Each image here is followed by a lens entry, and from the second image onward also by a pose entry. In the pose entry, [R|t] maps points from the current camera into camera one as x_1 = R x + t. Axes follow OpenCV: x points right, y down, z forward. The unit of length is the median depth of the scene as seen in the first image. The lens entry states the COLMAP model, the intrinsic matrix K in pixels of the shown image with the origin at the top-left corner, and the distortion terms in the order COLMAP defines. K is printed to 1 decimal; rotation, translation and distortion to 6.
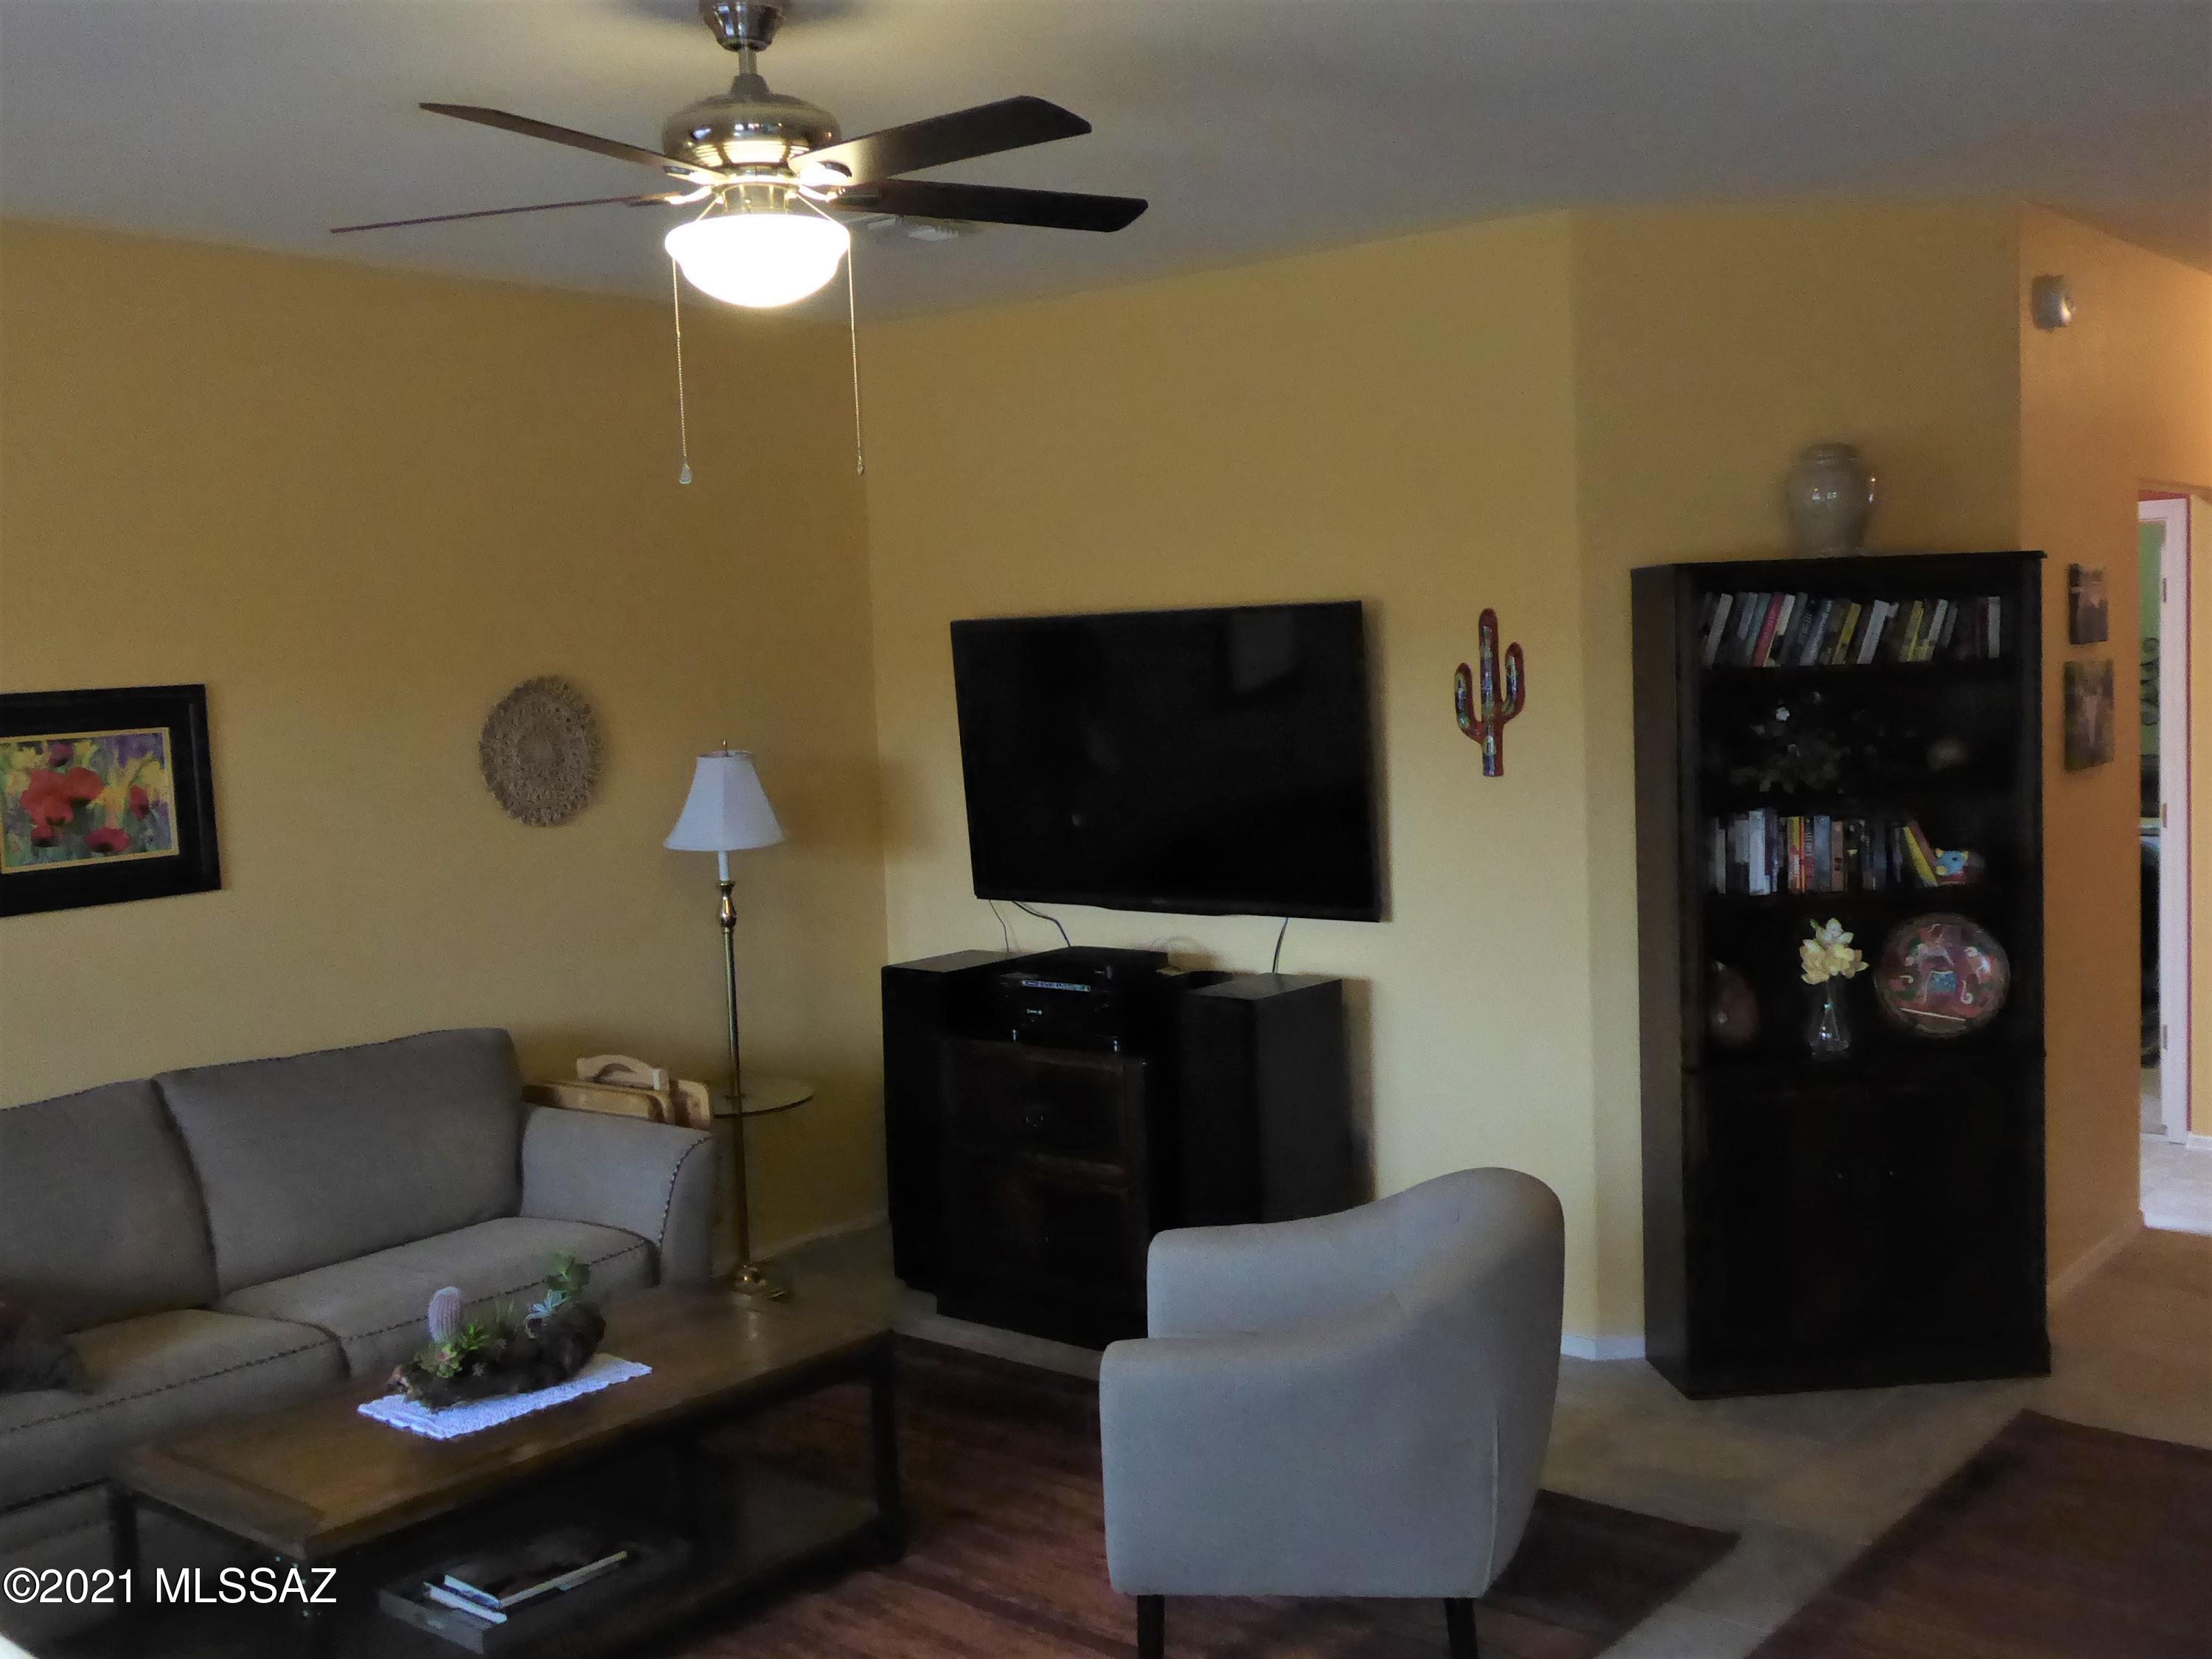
lens RADIAL K [[2188.1, 0, 1106.0], [0, 2188.1, 829.5], [0, 0, 1]] dist [0.030254, -0.020122]
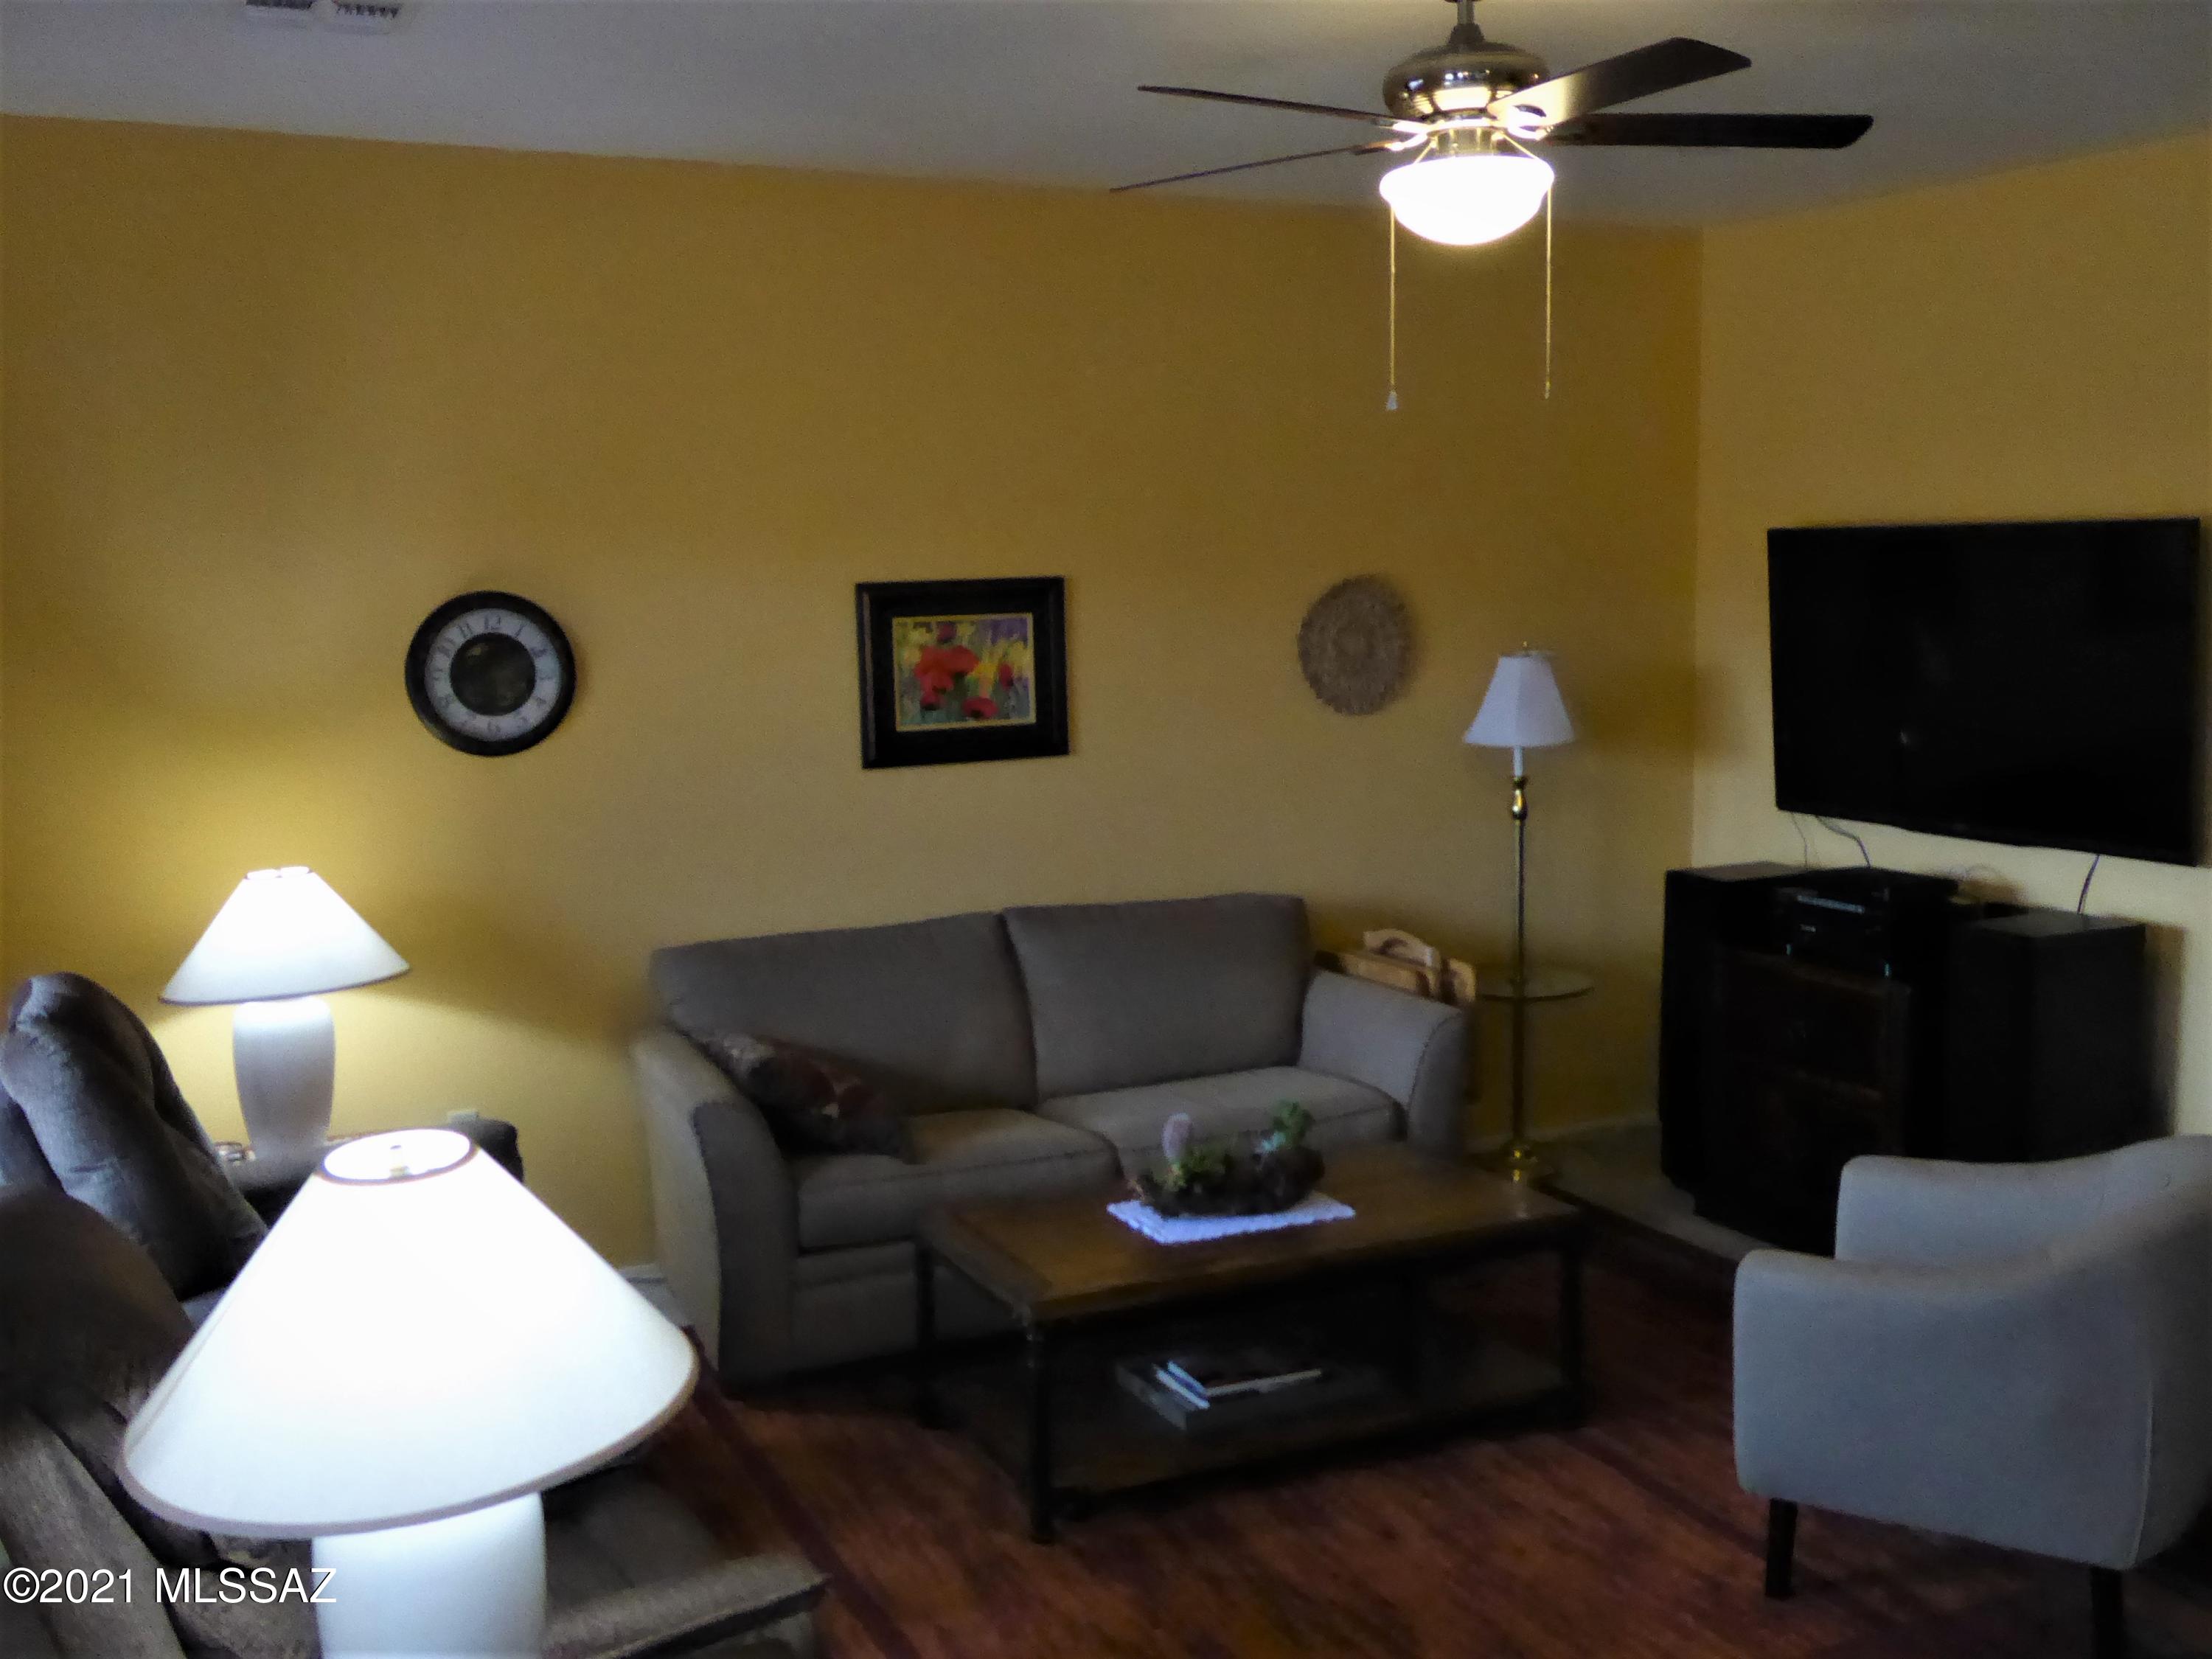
lens RADIAL K [[2188.1, 0, 1106.0], [0, 2188.1, 829.5], [0, 0, 1]] dist [0.030254, -0.020122]
pose [[0.905295, 0.075424, -0.418033, 0.104945], [-0.053882, 0.996551, 0.063115, -0.007838], [0.421351, -0.034613, 0.906237, -0.037531]]
